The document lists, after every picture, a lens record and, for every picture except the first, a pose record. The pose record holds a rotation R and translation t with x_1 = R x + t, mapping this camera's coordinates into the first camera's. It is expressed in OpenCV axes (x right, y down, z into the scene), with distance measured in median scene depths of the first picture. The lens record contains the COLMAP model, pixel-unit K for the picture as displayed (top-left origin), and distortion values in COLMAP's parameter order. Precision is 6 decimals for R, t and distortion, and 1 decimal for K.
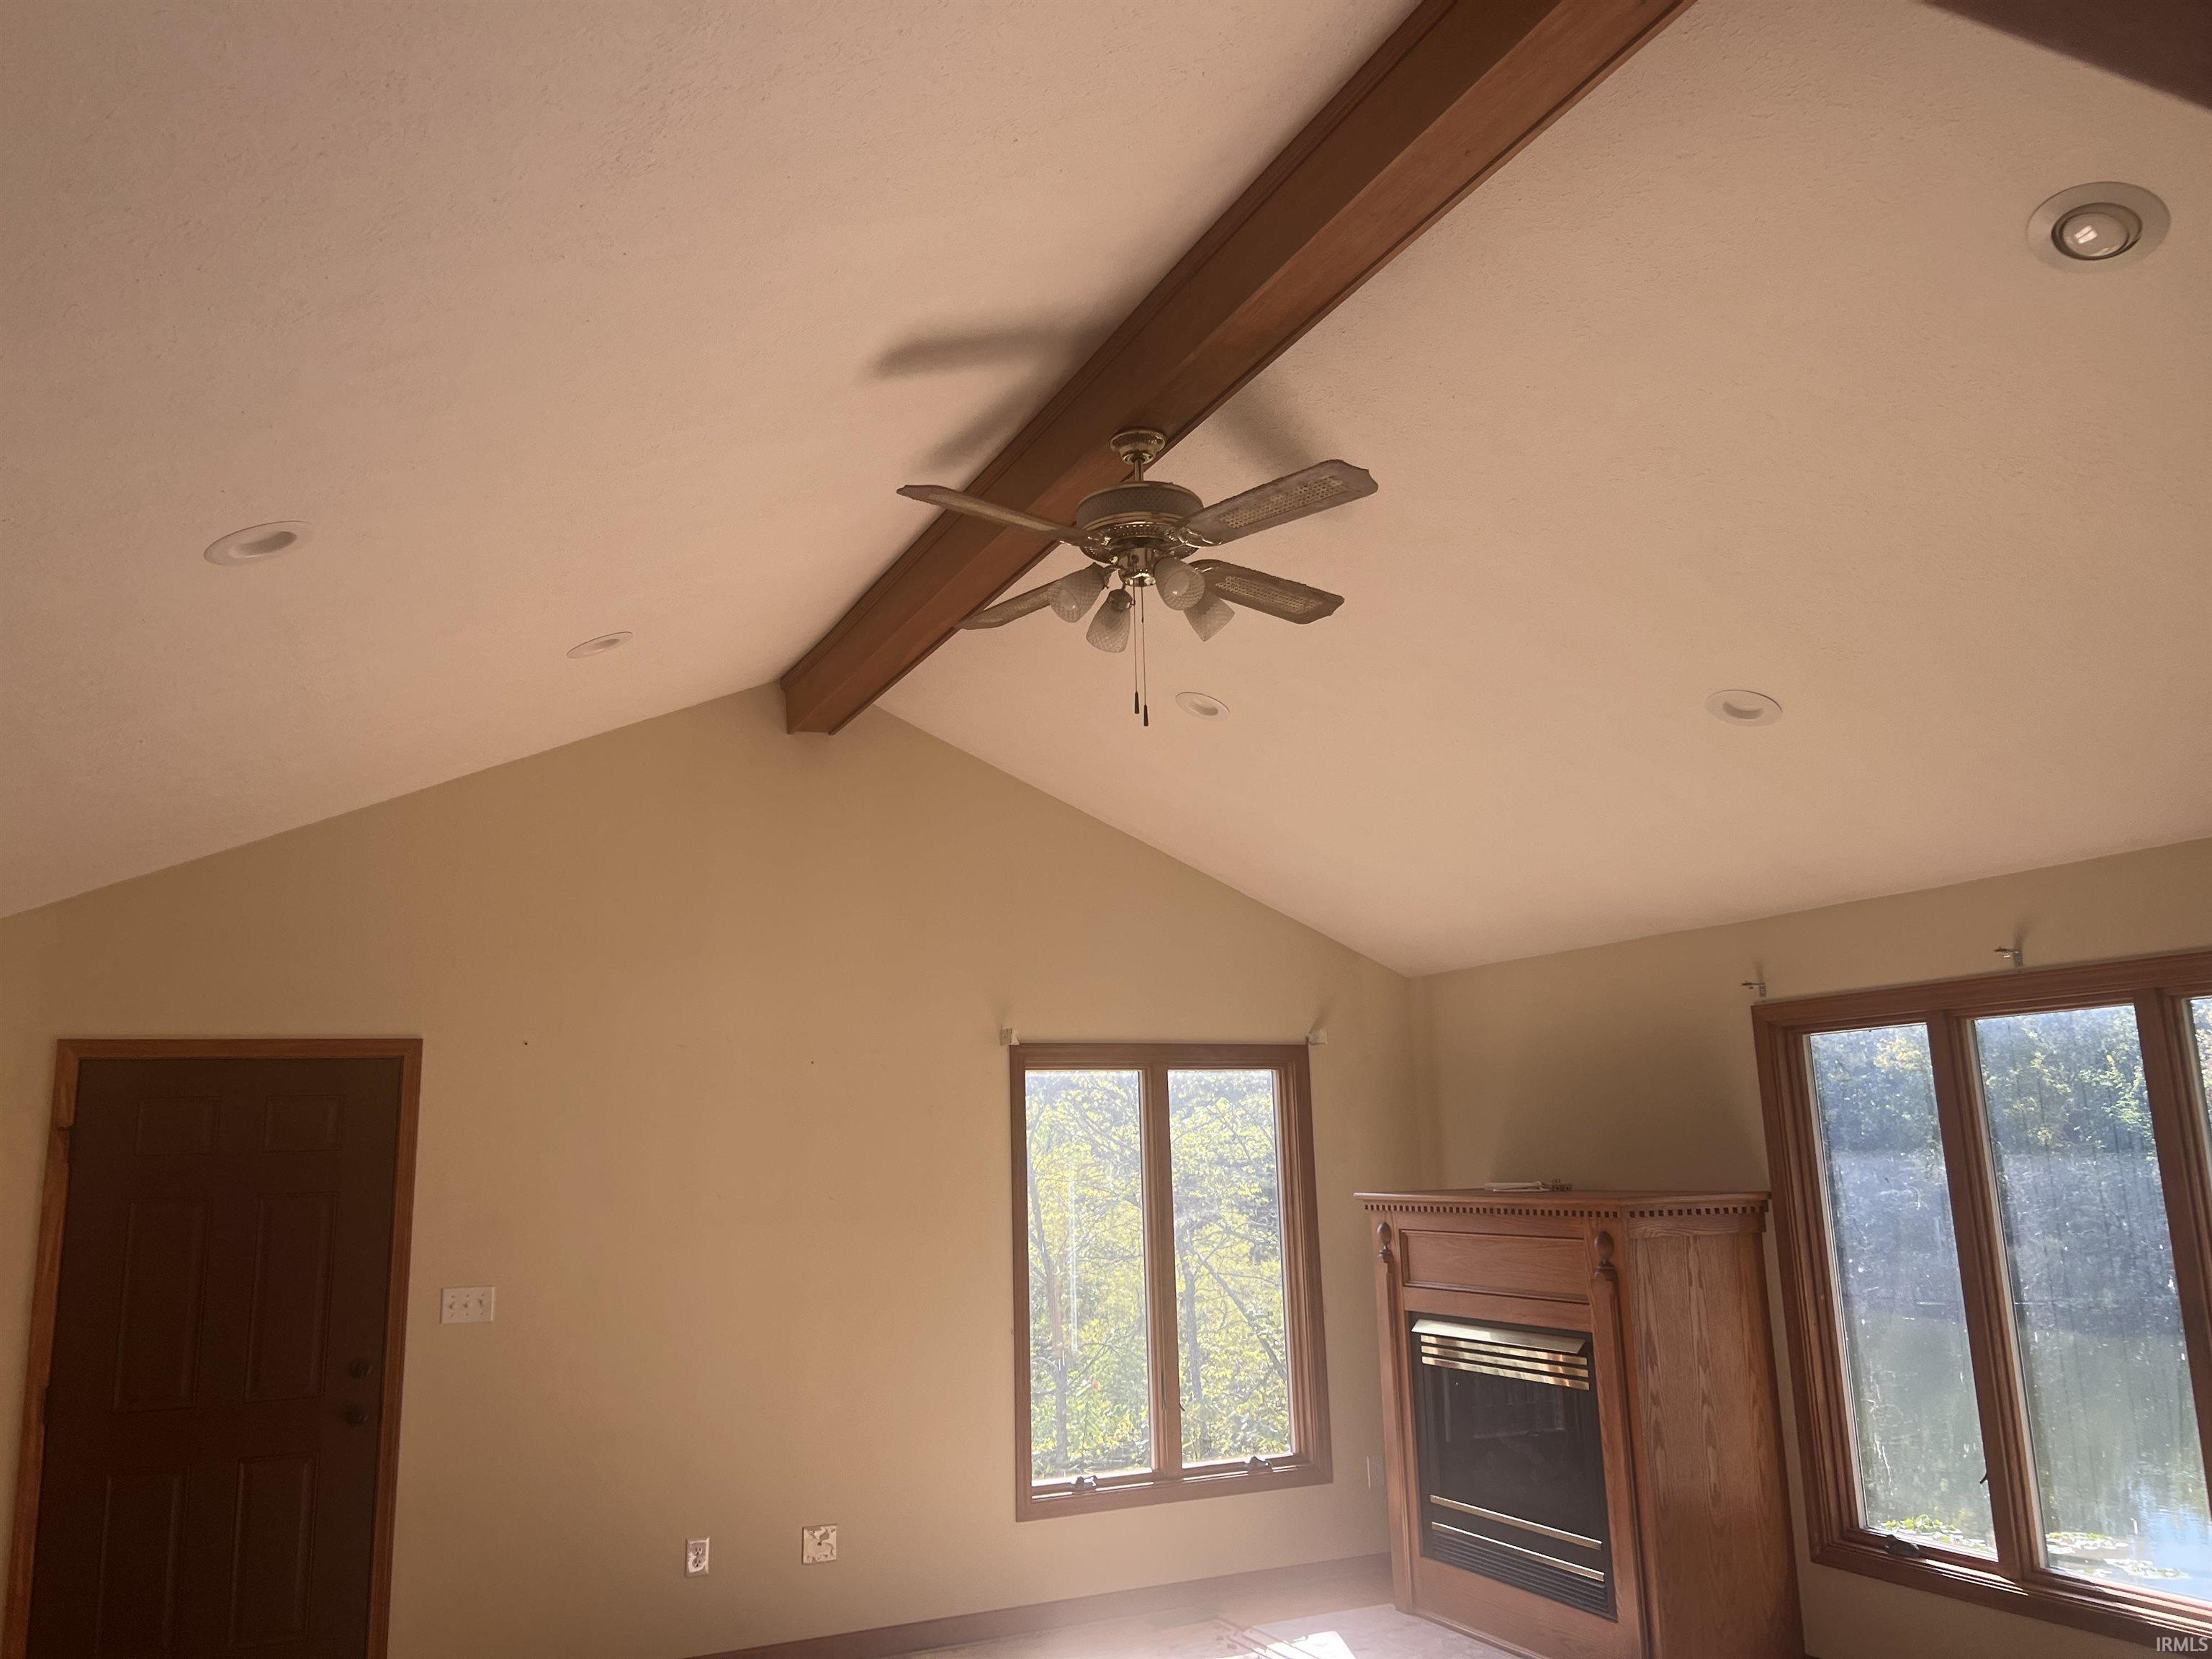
lens RADIAL K [[1676.2, 0, 1107.4], [0, 1676.2, 826.4], [0, 0, 1]] dist [0.022591, -0.020779]
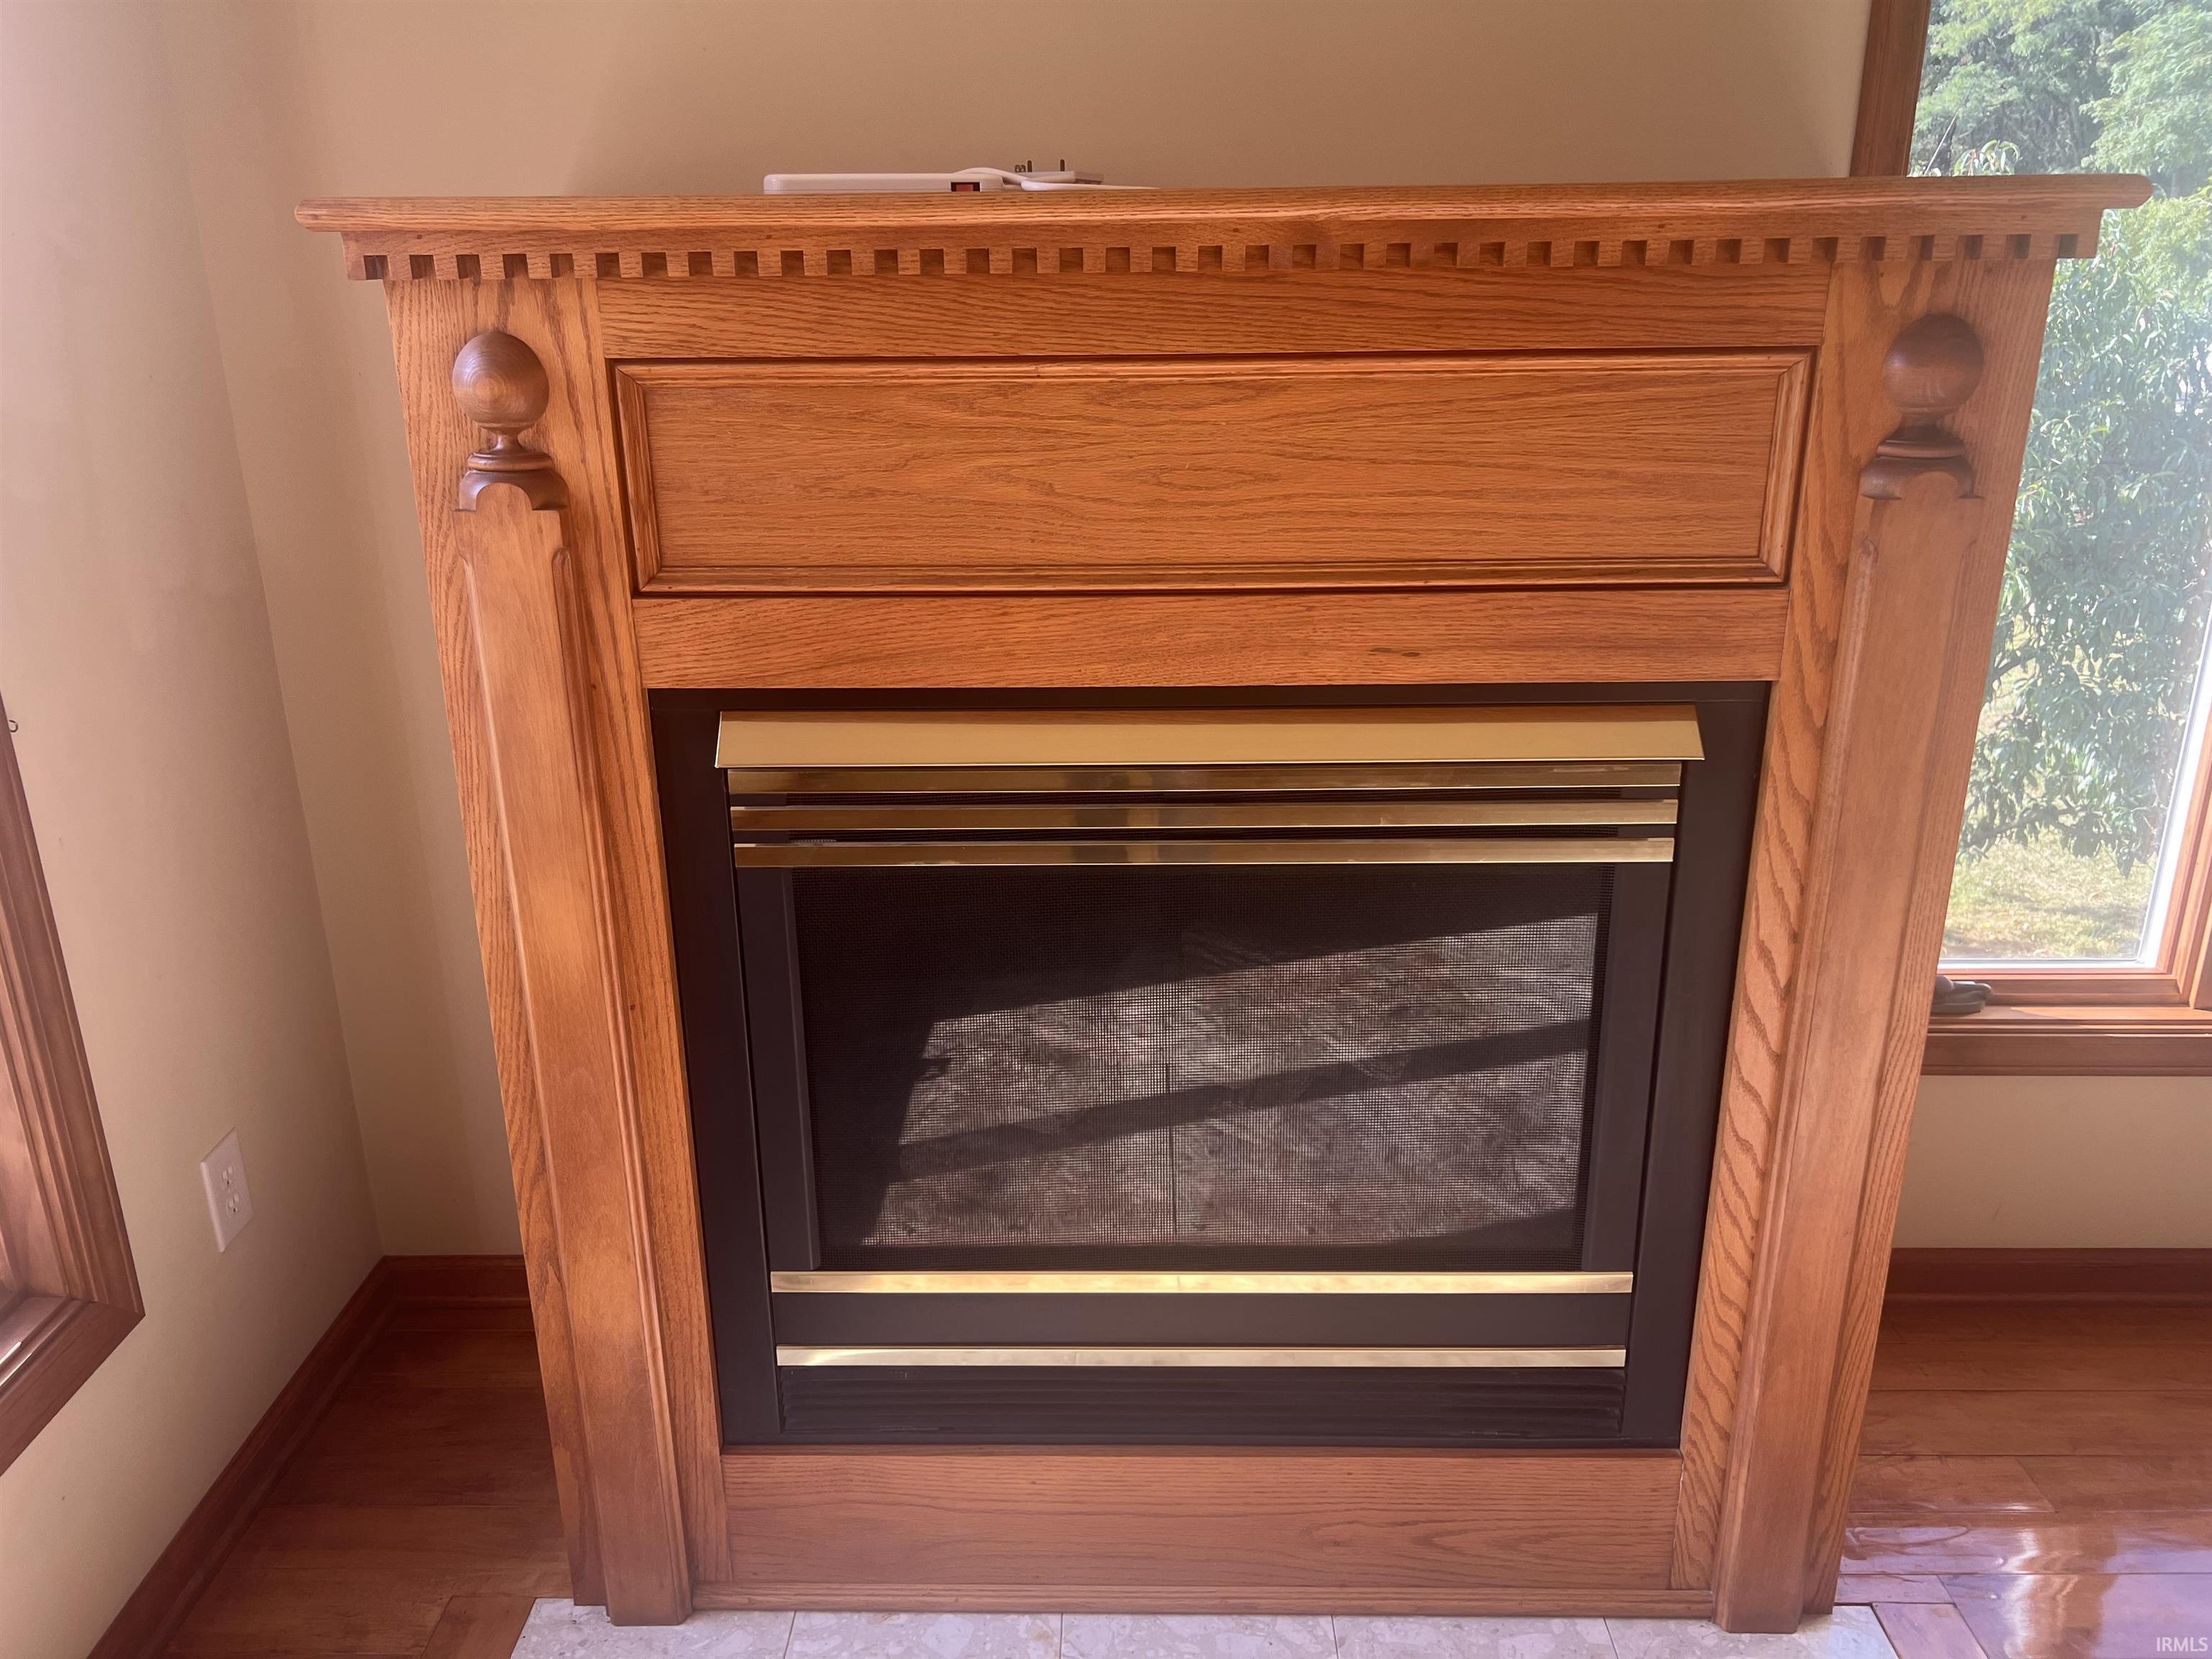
lens RADIAL K [[1676.2, 0, 1107.5], [0, 1676.2, 838.3], [0, 0, 1]] dist [0.022591, -0.020779]
pose [[0.431301, -0.272149, 0.860183, -0.012867], [-0.173957, 0.910444, 0.375274, 0.208095], [-0.885279, -0.311490, 0.345333, 0.869172]]
